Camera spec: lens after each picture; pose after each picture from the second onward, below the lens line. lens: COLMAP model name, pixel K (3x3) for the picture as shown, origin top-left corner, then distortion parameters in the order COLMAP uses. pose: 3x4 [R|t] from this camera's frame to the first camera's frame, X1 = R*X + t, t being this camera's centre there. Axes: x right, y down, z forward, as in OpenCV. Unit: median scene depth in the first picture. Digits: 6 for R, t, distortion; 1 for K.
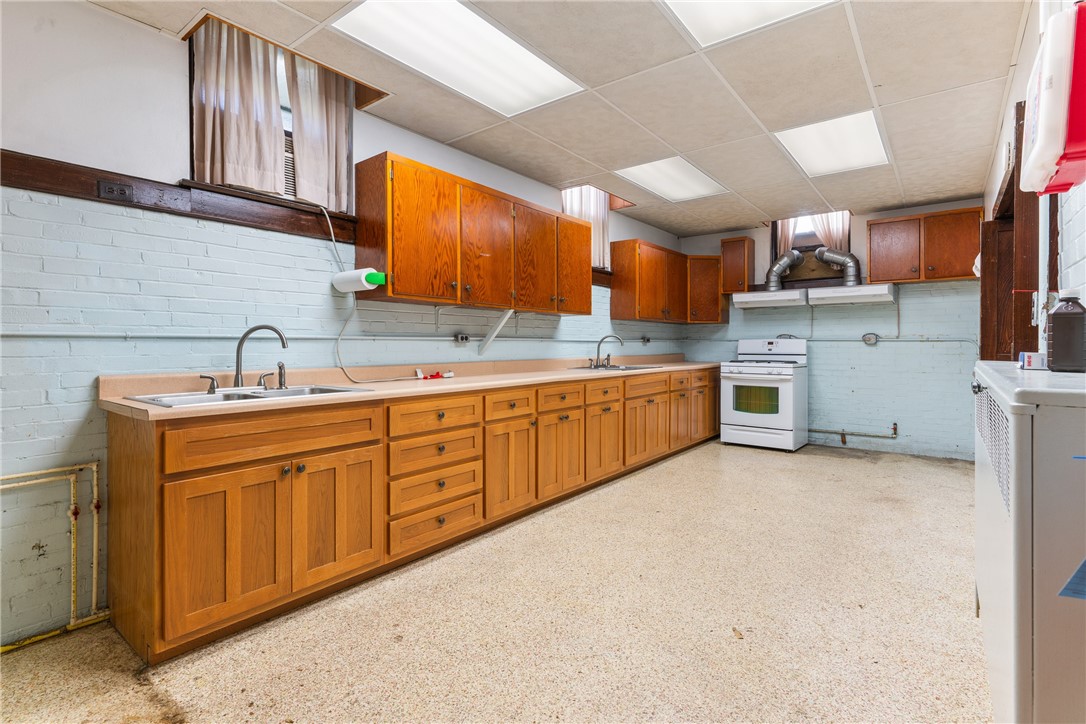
lens RADIAL K [[520.7, 0, 549.9], [0, 520.7, 340.2], [0, 0, 1]] dist [-0.000133, -0.000313]
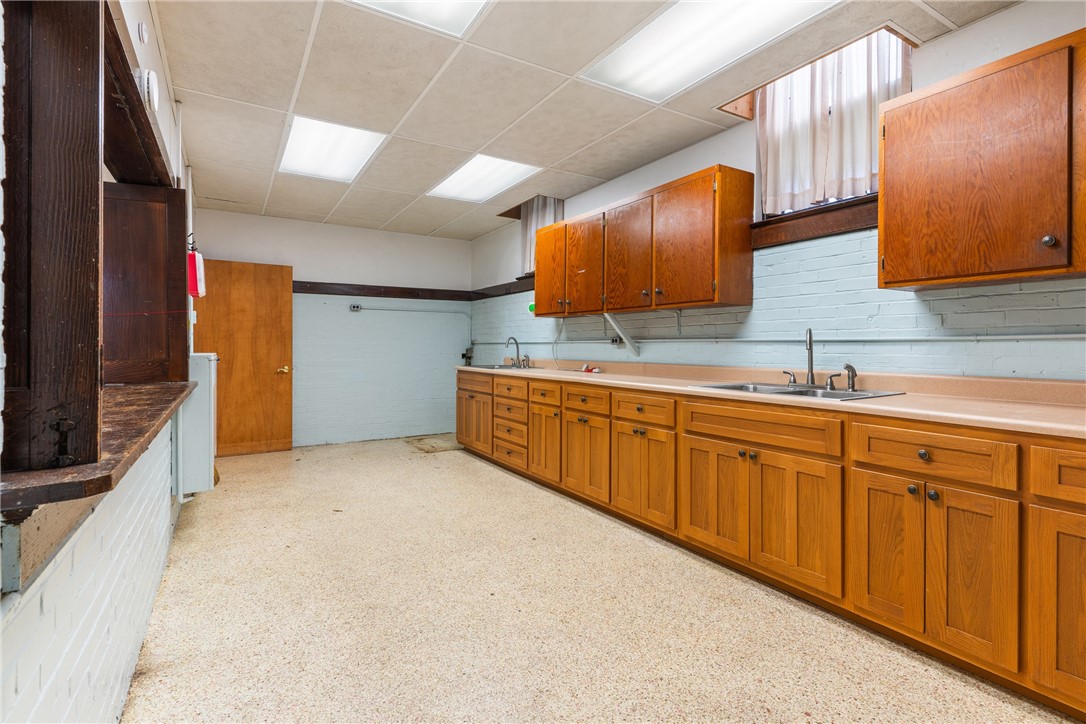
lens RADIAL K [[520.7, 0, 532.9], [0, 520.7, 340.9], [0, 0, 1]] dist [-0.000133, -0.000313]
pose [[-0.380928, -0.008866, -0.924562, 1.050688], [0.006100, 0.999908, -0.012102, 0.010213], [0.924585, -0.010250, -0.380839, 1.380584]]
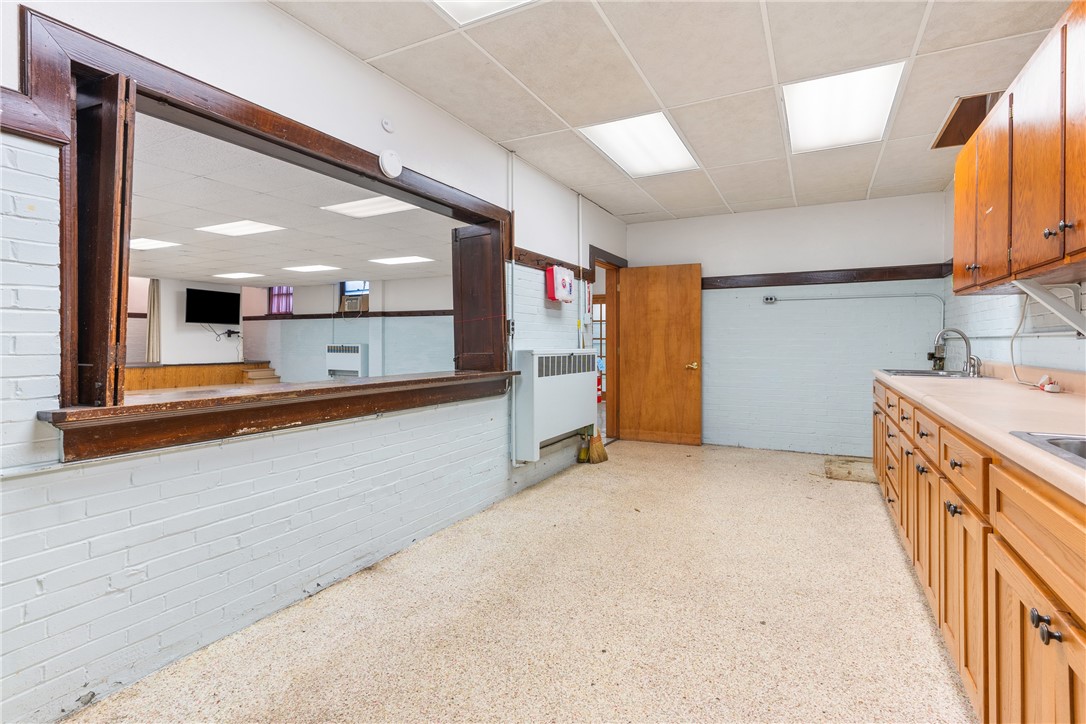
lens RADIAL K [[520.7, 0, 536.6], [0, 520.7, 339.1], [0, 0, 1]] dist [-0.000133, -0.000313]
pose [[-0.988630, 0.001584, -0.150360, 0.575165], [0.003539, 0.999913, -0.012736, 0.010016], [0.150327, -0.013123, -0.988549, 1.614262]]
